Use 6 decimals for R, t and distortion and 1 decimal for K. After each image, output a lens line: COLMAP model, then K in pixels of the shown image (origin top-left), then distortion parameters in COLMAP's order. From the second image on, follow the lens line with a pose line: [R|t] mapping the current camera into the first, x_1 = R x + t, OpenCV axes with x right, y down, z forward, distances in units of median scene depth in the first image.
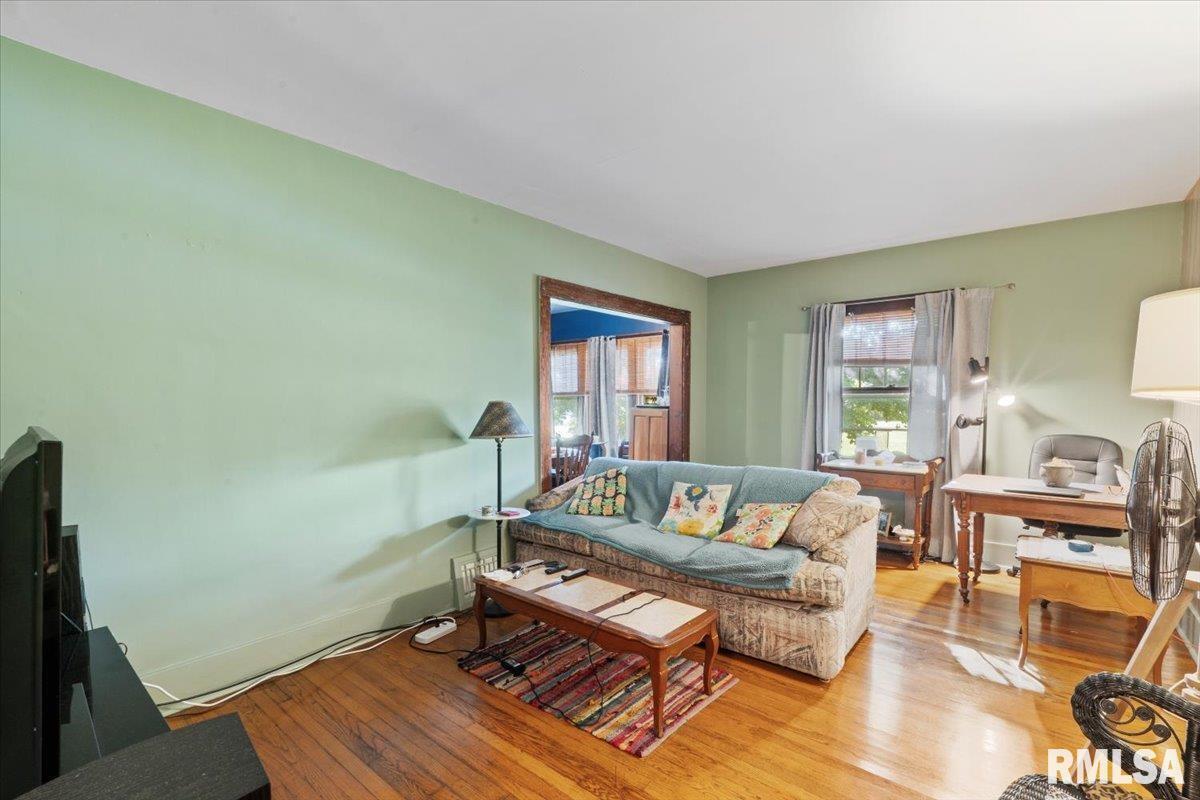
lens RADIAL K [[539.9, 0, 599.5], [0, 539.9, 404.1], [0, 0, 1]] dist [0.000355, 0.000374]
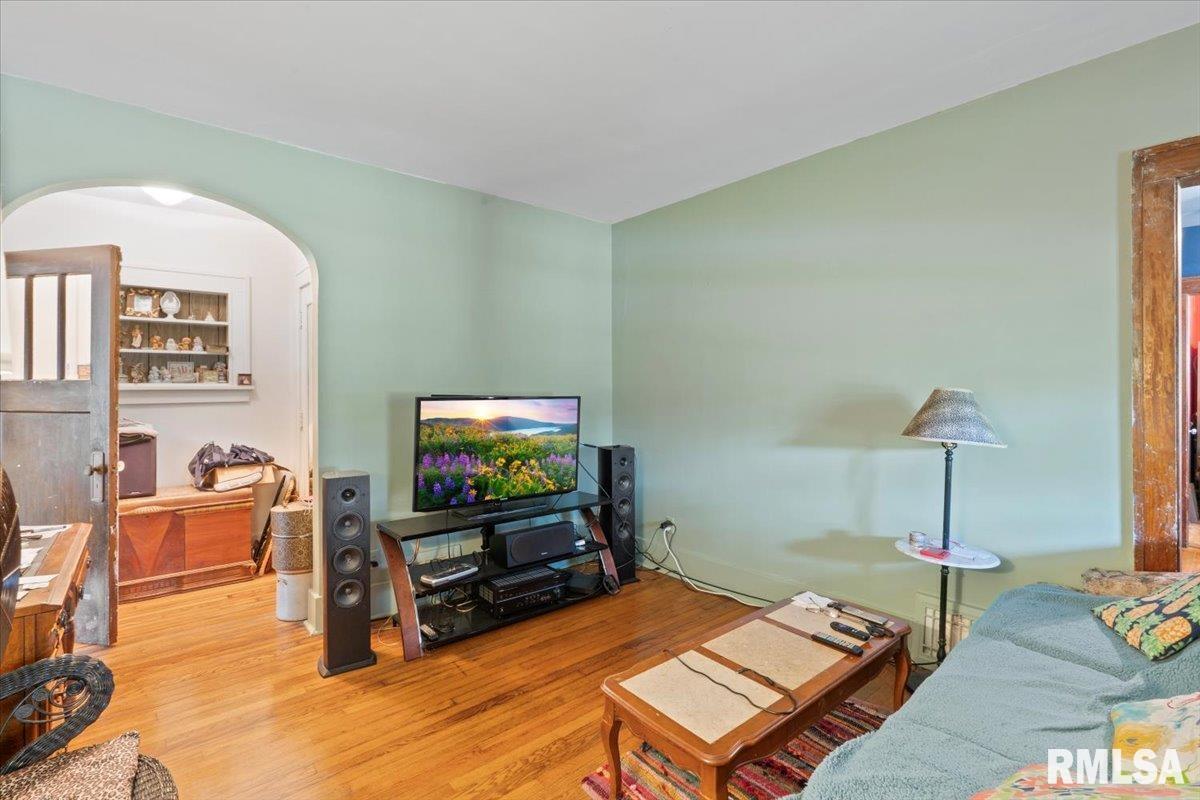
lens RADIAL K [[557.7, 0, 623.3], [0, 557.7, 381.2], [0, 0, 1]] dist [-0.001928, 0.000098]
pose [[-0.141497, -0.003127, -0.989934, 0.681277], [-0.016058, 0.999871, -0.000863, -0.007991], [0.989808, 0.015774, -0.141529, 0.826459]]
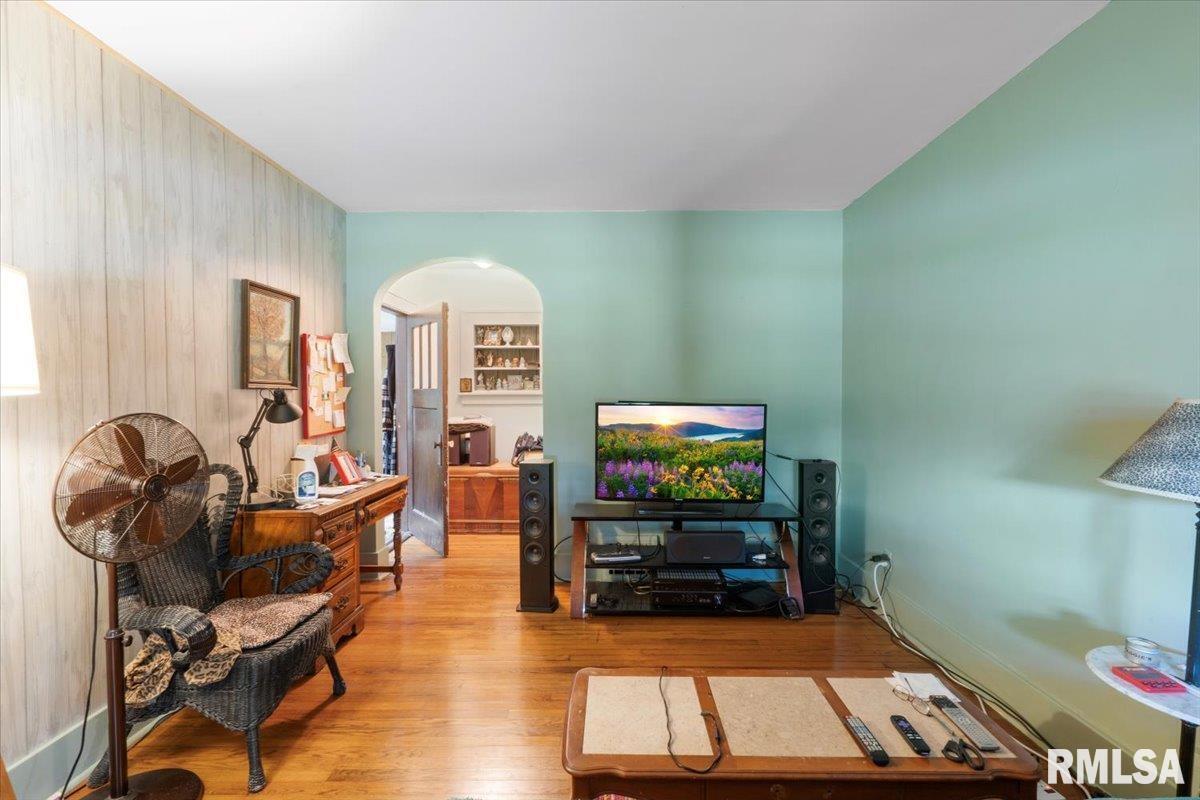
lens RADIAL K [[539.9, 0, 599.5], [0, 539.9, 404.1], [0, 0, 1]] dist [0.000355, 0.000374]
pose [[-0.765217, 0.019469, -0.643478, 0.467176], [-0.008771, 0.999135, 0.040660, -0.017863], [0.643712, 0.036757, -0.764384, 1.209822]]
